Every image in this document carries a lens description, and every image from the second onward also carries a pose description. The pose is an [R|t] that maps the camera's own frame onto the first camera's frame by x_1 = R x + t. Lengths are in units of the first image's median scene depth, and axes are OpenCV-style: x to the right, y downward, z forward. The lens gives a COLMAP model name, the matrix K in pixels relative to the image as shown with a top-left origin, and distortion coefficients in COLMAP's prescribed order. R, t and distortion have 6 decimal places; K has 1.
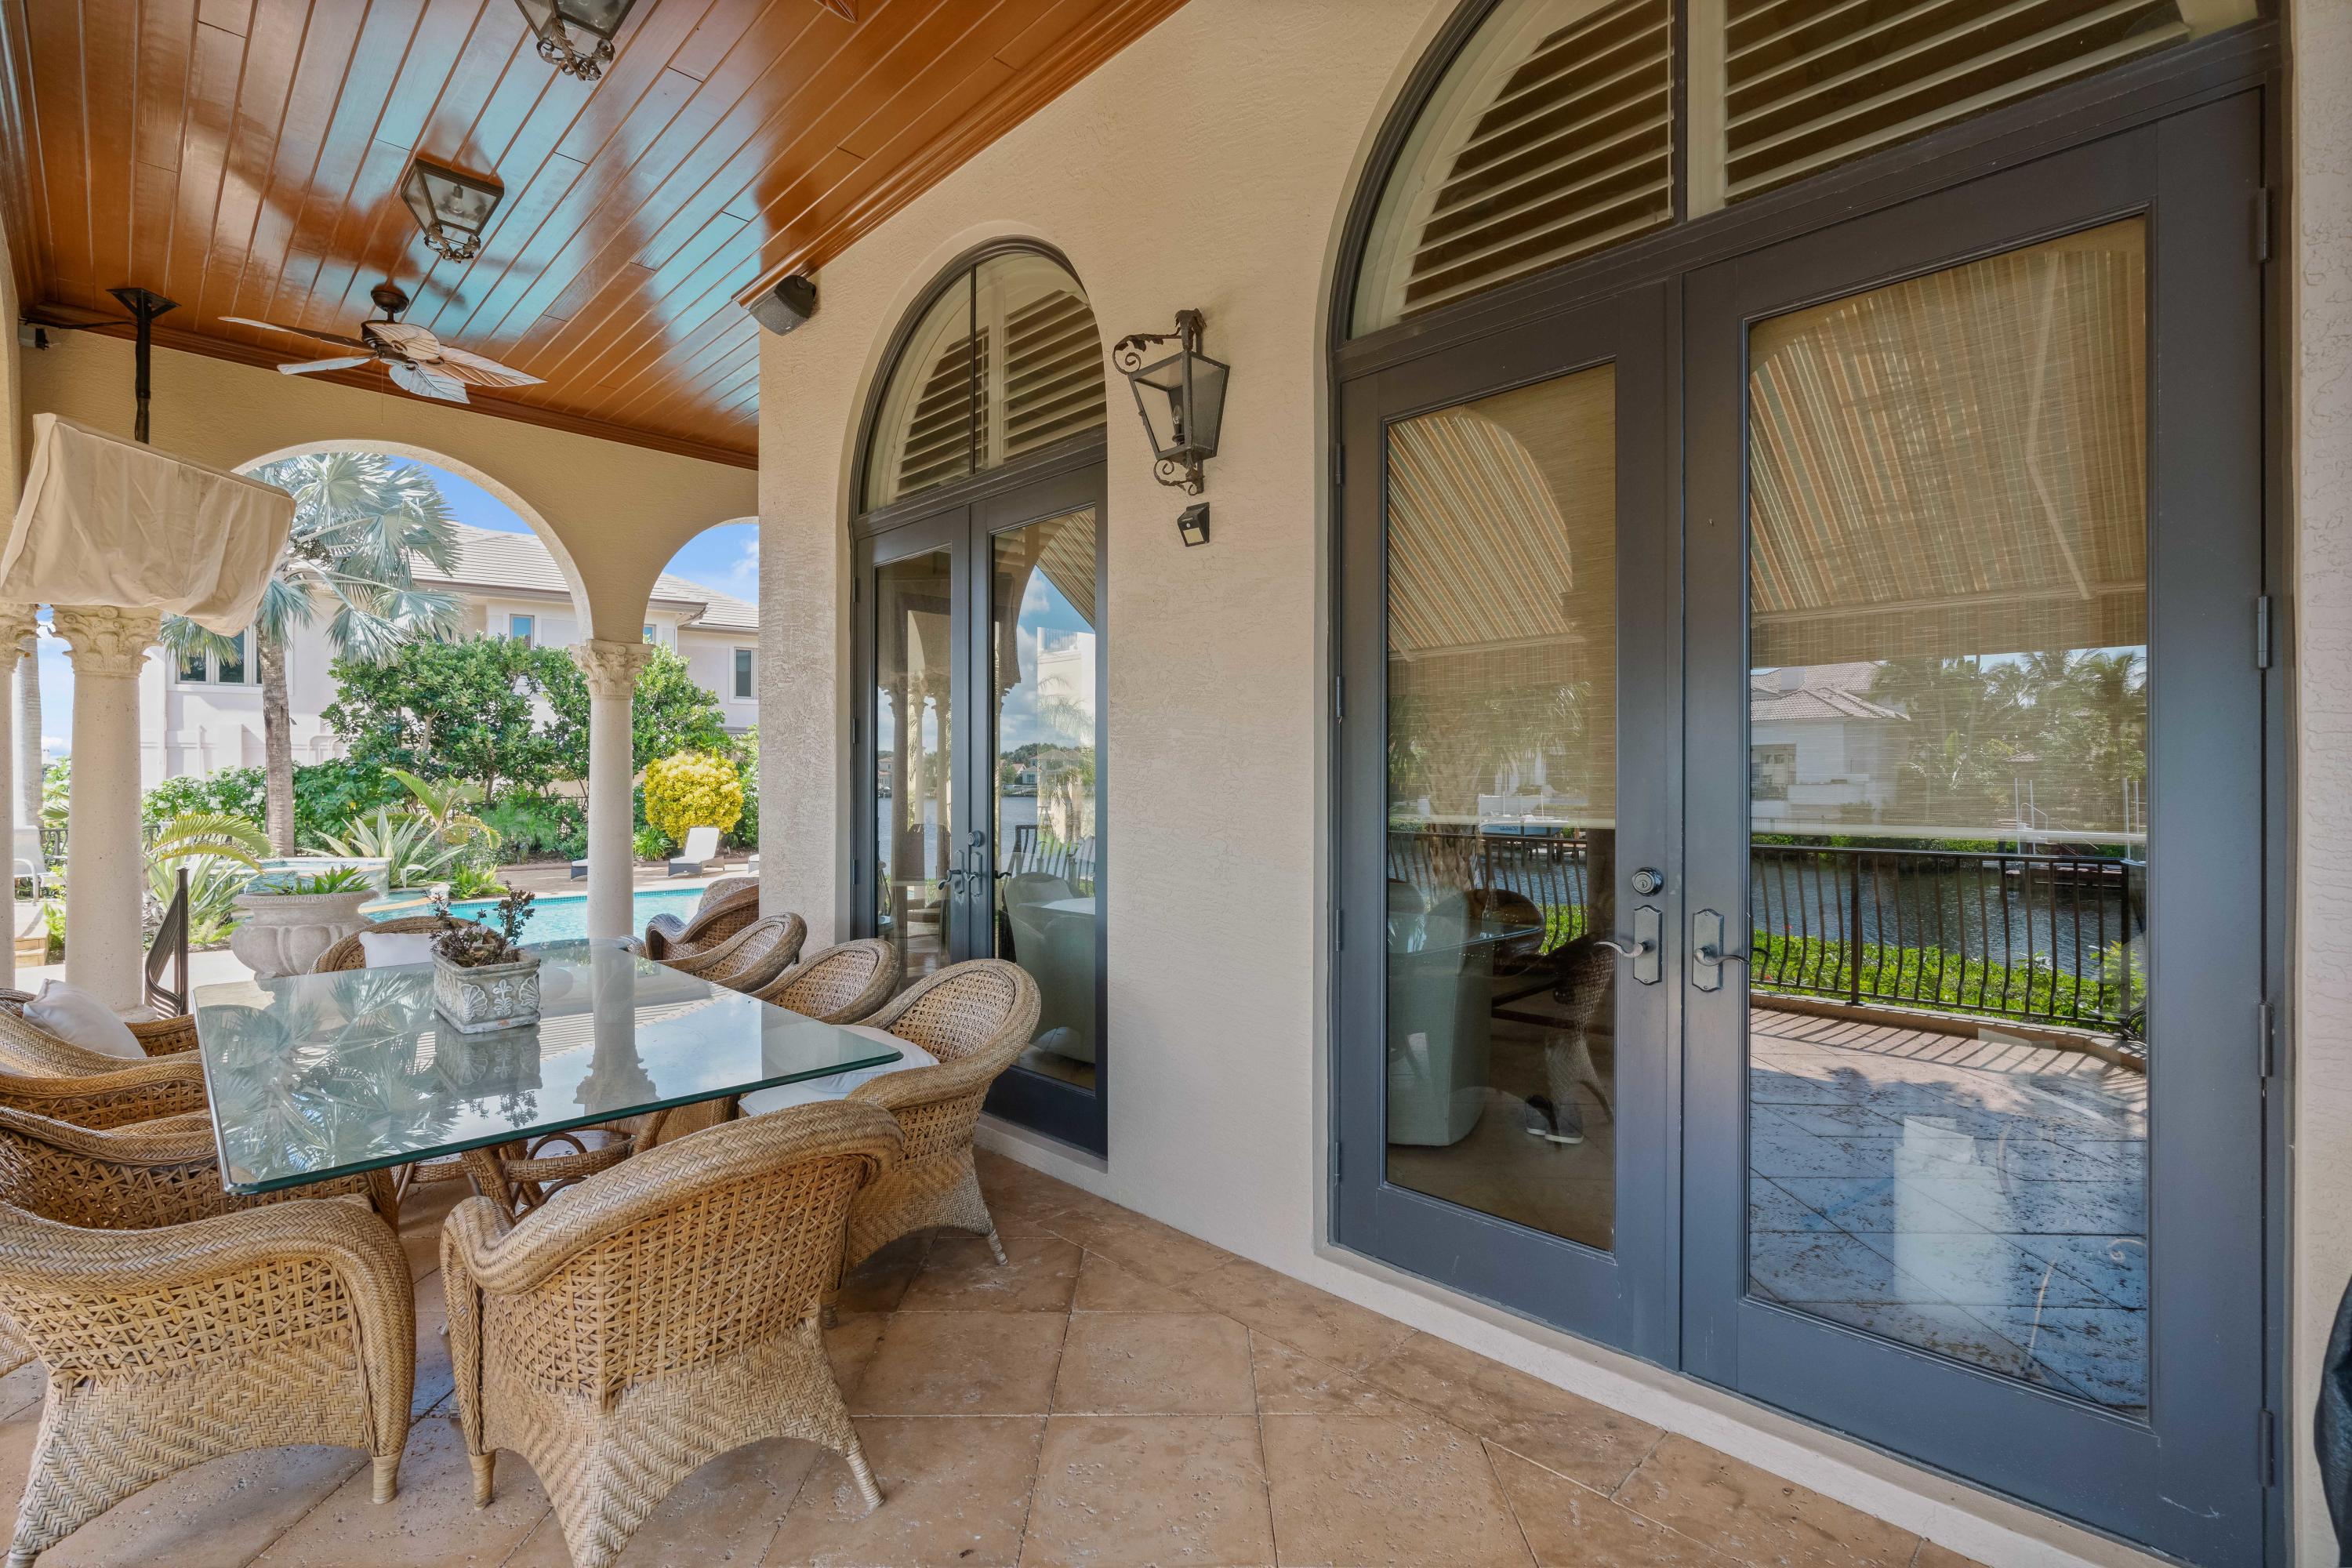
lens RADIAL K [[1041.1, 0, 1185.2], [0, 1041.1, 783.1], [0, 0, 1]] dist [-0.000476, 0.000812]
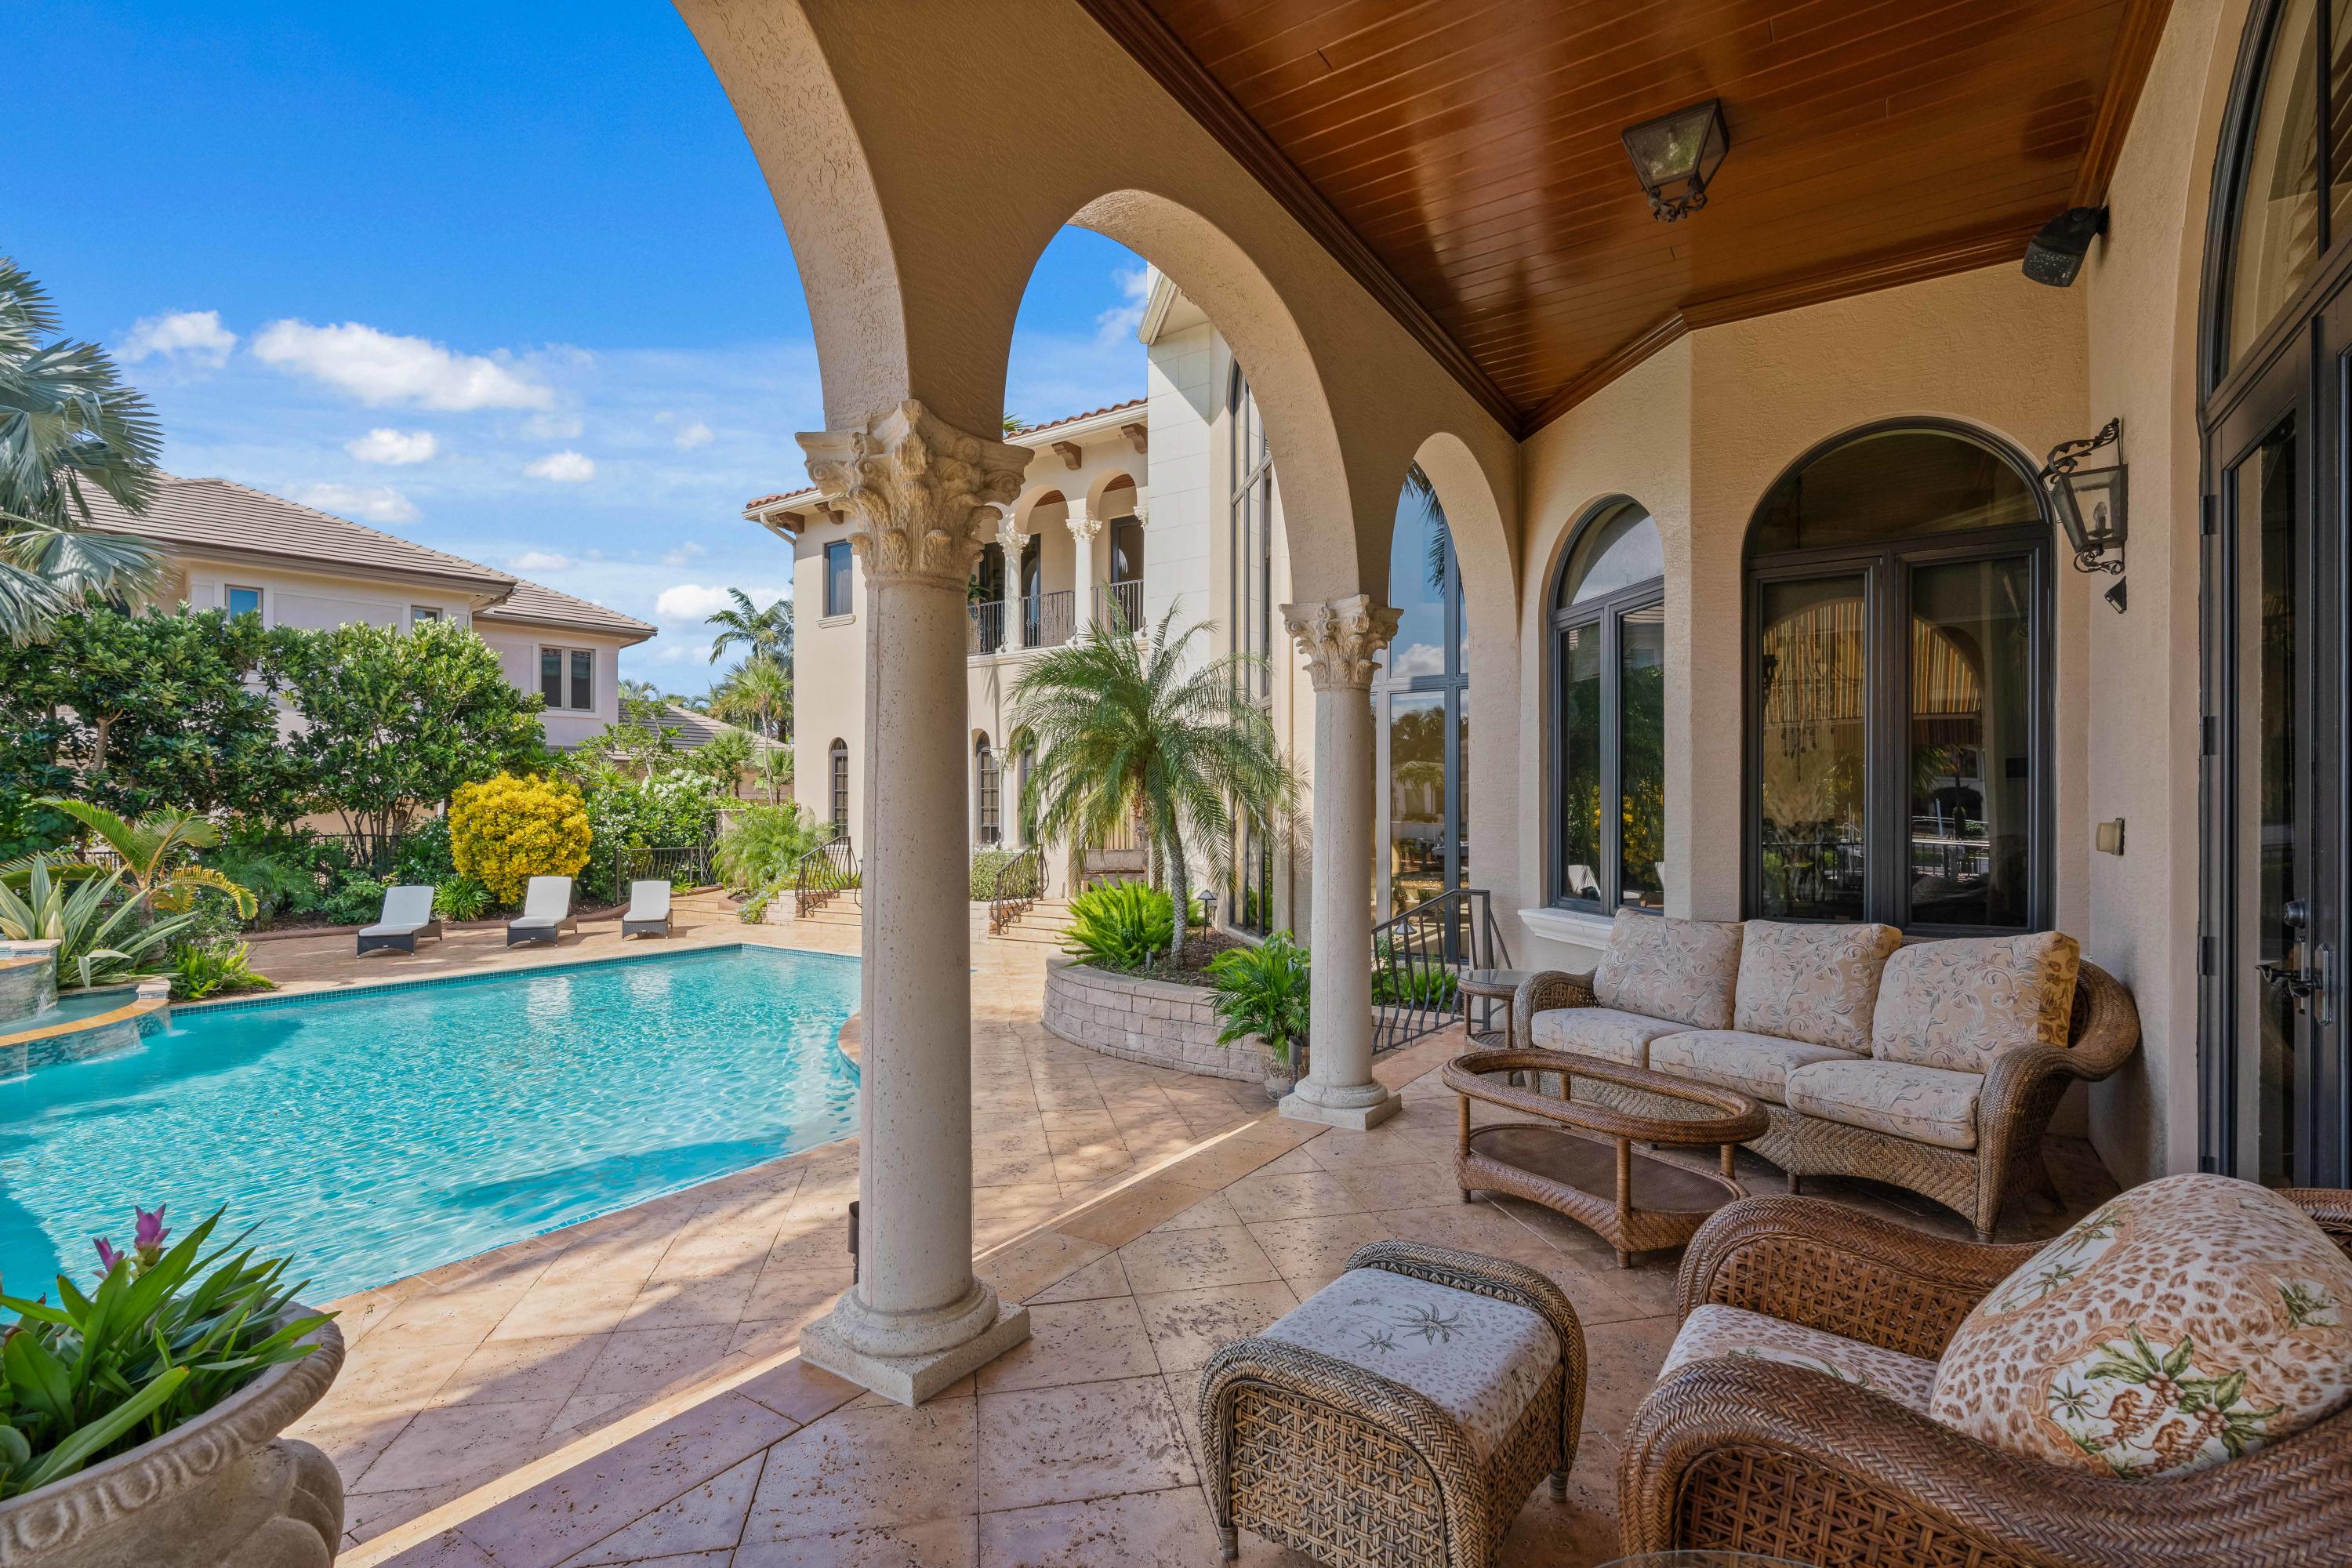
lens RADIAL K [[1051.3, 0, 1186.9], [0, 1051.3, 812.2], [0, 0, 1]] dist [0.003063, 0.000878]
pose [[0.981799, -0.005384, 0.189844, -0.157663], [0.005549, 0.999985, -0.000340, 0.000648], [-0.189840, 0.001387, 0.981814, 0.181962]]
